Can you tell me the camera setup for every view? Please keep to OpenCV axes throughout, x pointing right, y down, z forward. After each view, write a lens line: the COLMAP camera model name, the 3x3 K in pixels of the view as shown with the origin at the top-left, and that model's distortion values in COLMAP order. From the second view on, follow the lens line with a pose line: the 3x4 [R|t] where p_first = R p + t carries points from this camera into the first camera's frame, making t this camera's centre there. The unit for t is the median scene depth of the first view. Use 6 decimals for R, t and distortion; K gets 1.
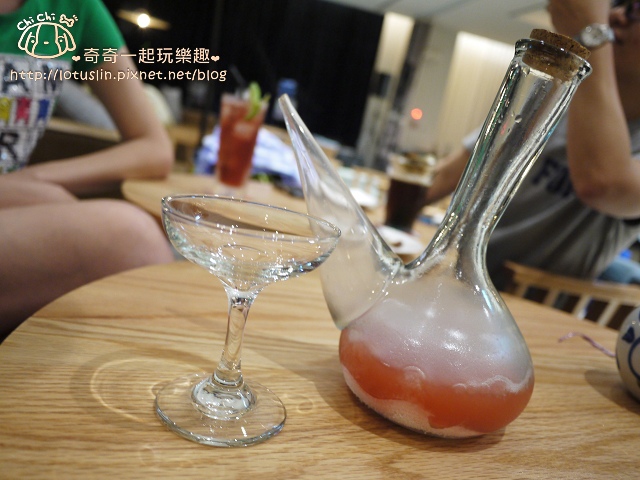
lens RADIAL K [[553.6, 0, 320.0], [0, 553.6, 240.0], [0, 0, 1]] dist [-0.034196, 0.005829]
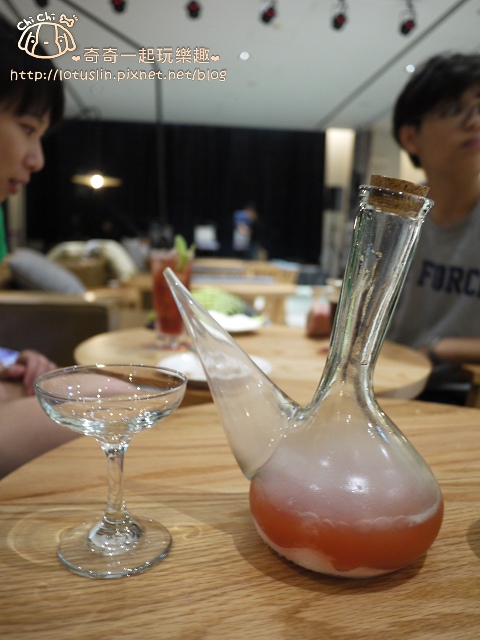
lens RADIAL K [[553.6, 0, 240.0], [0, 553.6, 320.0], [0, 0, 1]] dist [-0.034196, 0.005829]
pose [[0.981837, -0.161534, -0.099515, 0.189940], [0.153179, 0.984397, -0.086591, -0.053095], [0.111950, 0.069775, 0.991261, -0.056579]]
